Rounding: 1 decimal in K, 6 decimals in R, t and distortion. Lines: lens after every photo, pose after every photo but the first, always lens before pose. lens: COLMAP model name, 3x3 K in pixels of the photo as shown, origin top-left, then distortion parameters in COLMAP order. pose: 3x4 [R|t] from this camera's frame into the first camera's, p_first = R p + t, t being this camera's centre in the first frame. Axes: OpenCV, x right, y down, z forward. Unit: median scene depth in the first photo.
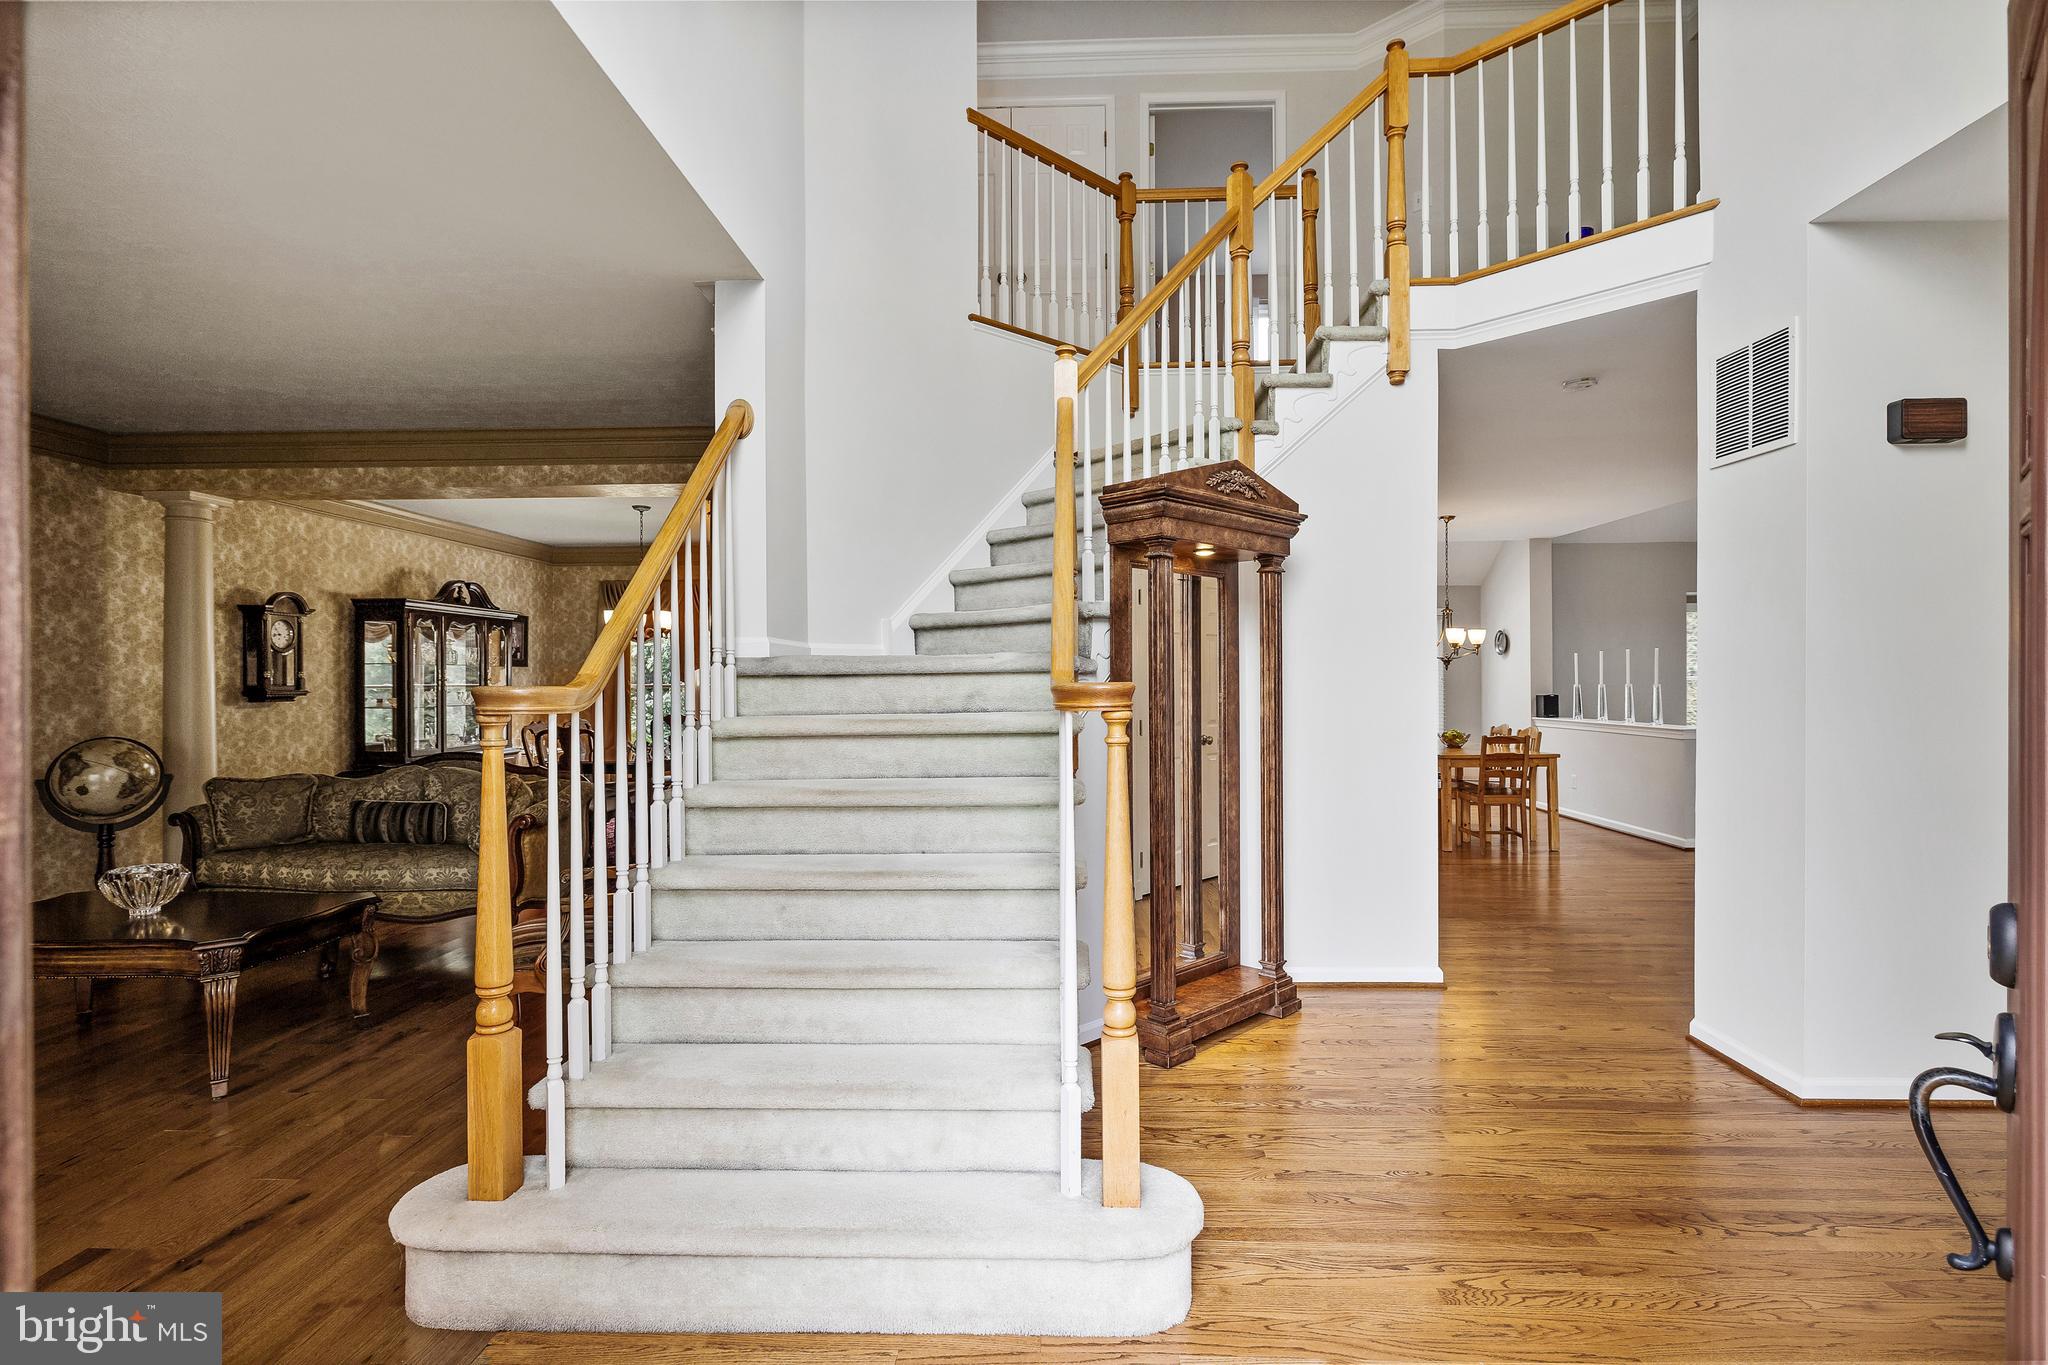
lens RADIAL K [[970.4, 0, 1032.5], [0, 970.4, 687.0], [0, 0, 1]] dist [-0.003911, 0.000774]
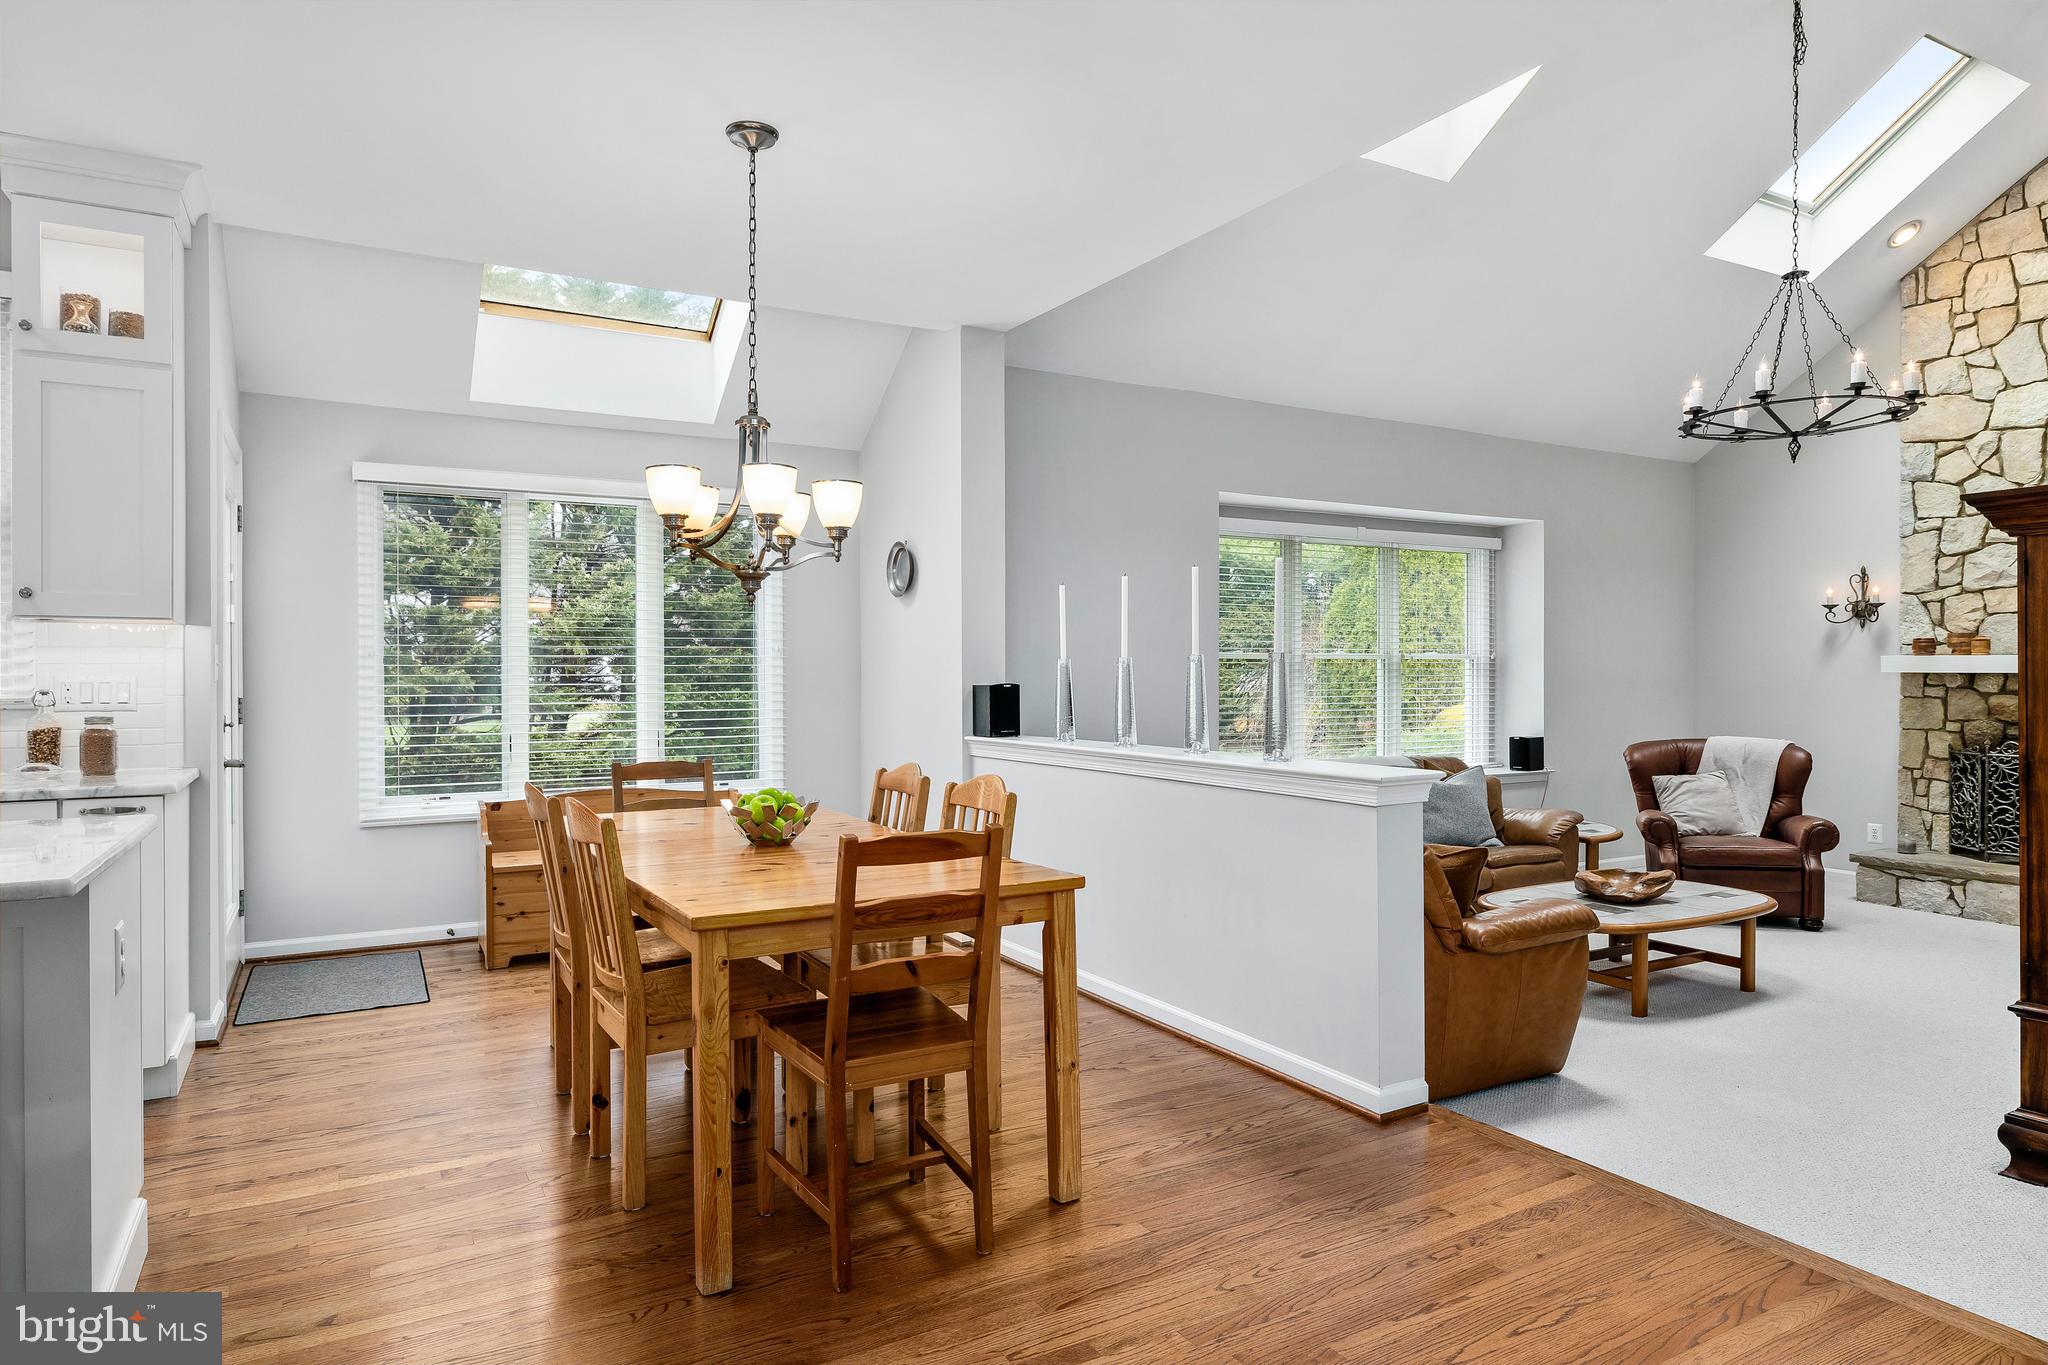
lens RADIAL K [[1234.6, 0, 1008.8], [0, 1234.6, 672.8], [0, 0, 1]] dist [-0.009872, 0.002807]
pose [[0.856551, 0.007646, 0.516005, 0.393892], [-0.001907, 0.999930, -0.011651, 0.011387], [-0.516059, 0.008996, 0.856506, 0.823612]]
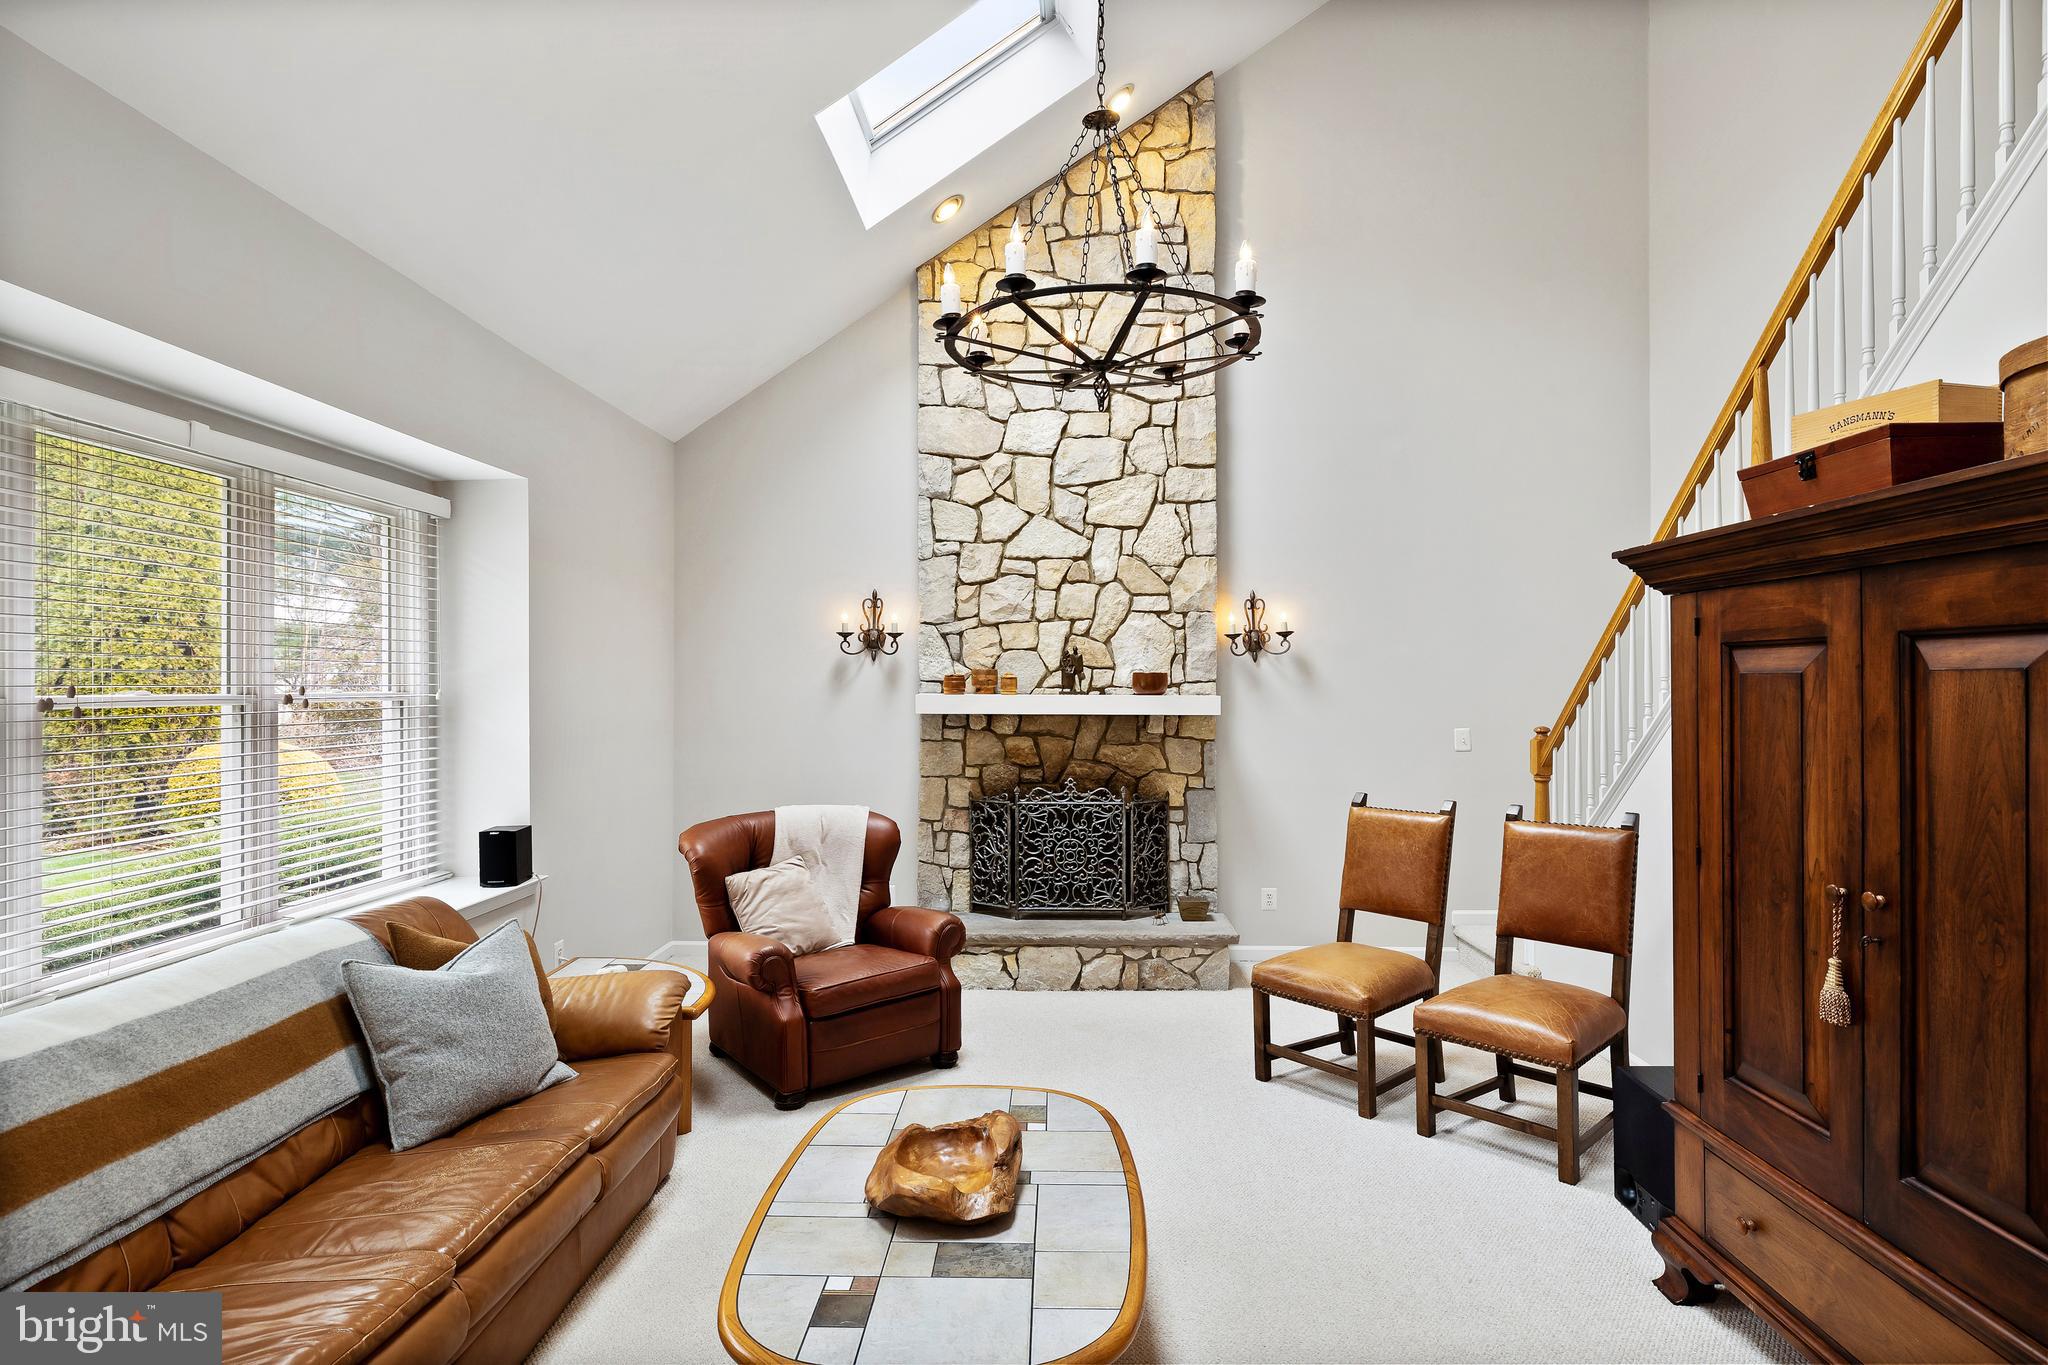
lens RADIAL K [[1065.5, 0, 1017.0], [0, 1065.5, 687.0], [0, 0, 1]] dist [-0.006695, 0.000997]
pose [[-0.018911, 0.005326, 0.999807, 0.804305], [0.010199, 0.999935, -0.005134, -0.018654], [-0.999769, 0.010100, -0.018964, 1.295103]]
